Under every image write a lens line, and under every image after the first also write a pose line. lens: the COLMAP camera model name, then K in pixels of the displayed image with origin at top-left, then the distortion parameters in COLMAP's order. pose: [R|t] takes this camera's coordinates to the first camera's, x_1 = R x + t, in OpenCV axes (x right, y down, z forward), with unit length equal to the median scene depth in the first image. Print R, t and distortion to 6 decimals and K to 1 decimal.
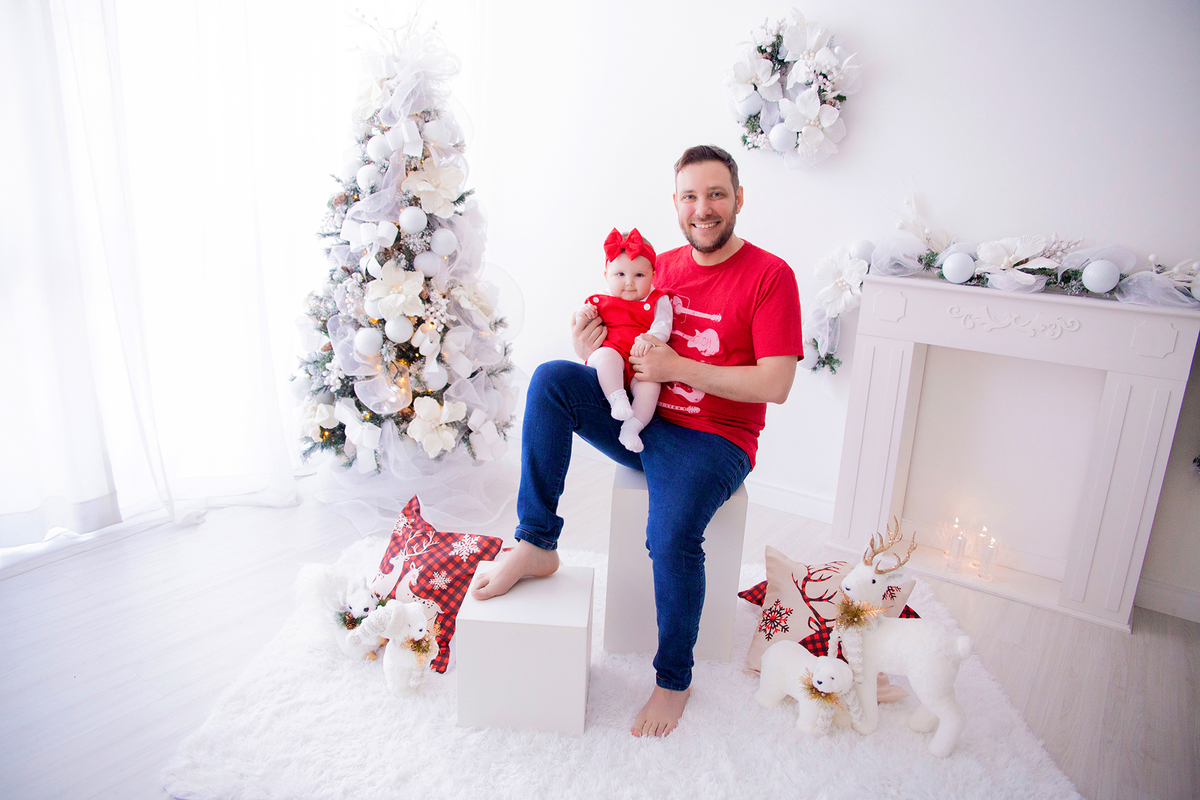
lens RADIAL K [[808.3, 0, 600.0], [0, 808.3, 400.0], [0, 0, 1]] dist [-0.120682, 0.090058]
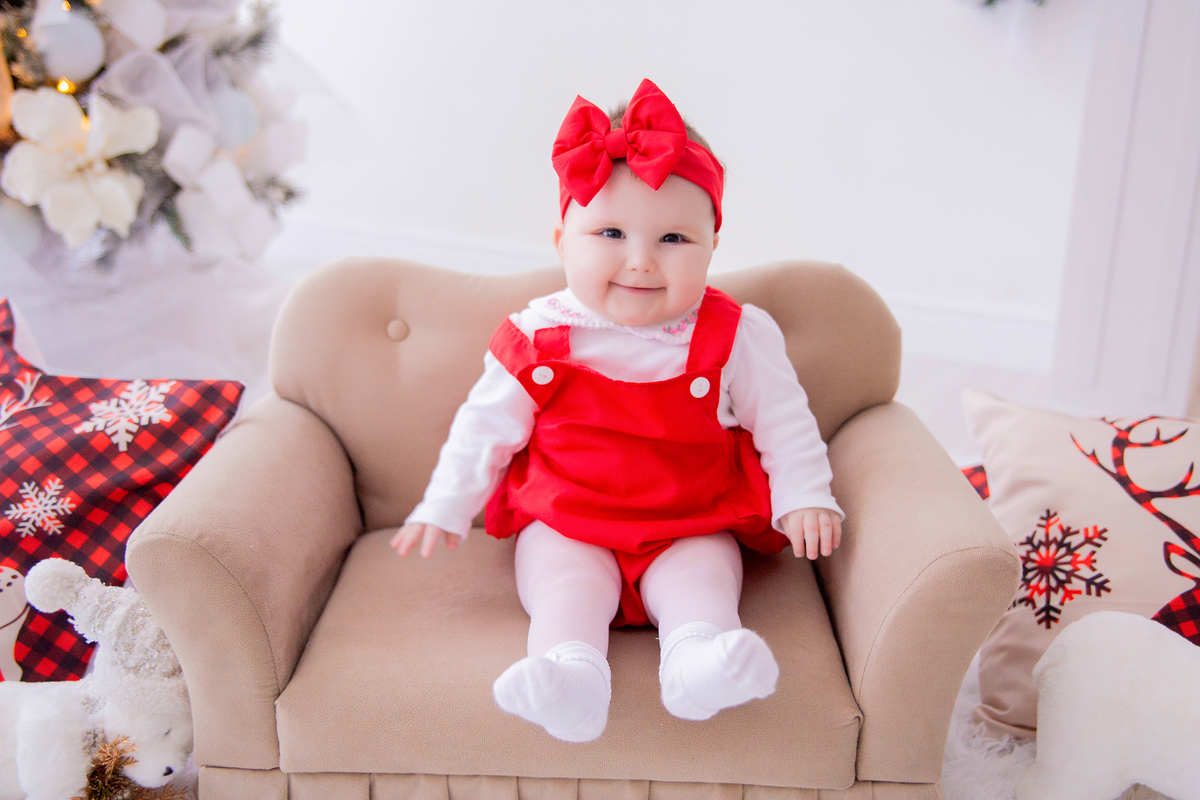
lens RADIAL K [[1261.8, 0, 604.9], [0, 1261.8, 399.6], [0, 0, 1]] dist [-0.036343, 0.113997]
pose [[0.994937, -0.064534, 0.077041, -0.001333], [0.059044, 0.995689, 0.071530, 0.121507], [-0.081325, -0.066619, 0.994459, 0.365852]]
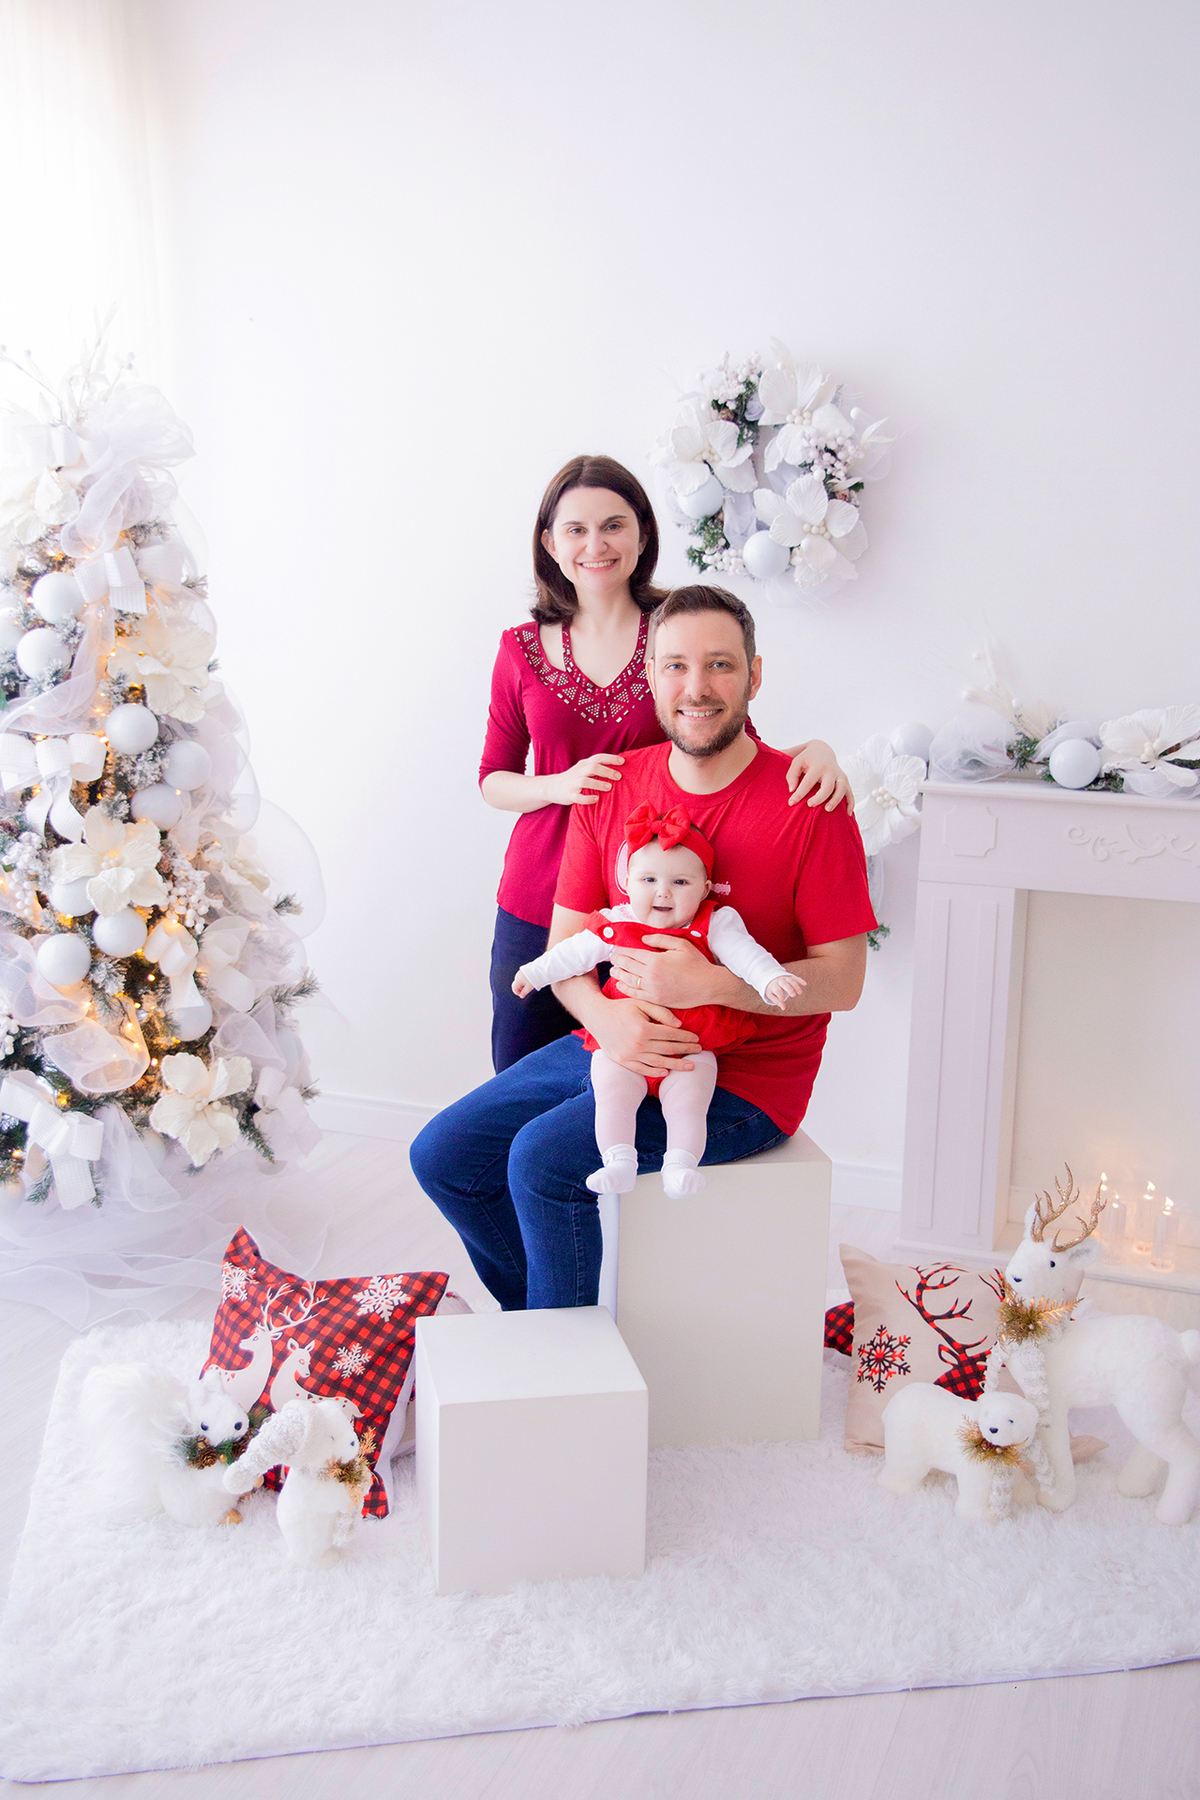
lens RADIAL K [[1821.8, 0, 597.9], [0, 1821.8, 906.2], [0, 0, 1]] dist [-0.018692, 0.030161]
pose [[0.968231, -0.073783, 0.238926, -0.235705], [0.088070, 0.994875, -0.049665, -0.017291], [-0.234037, 0.069130, 0.969767, -0.262431]]
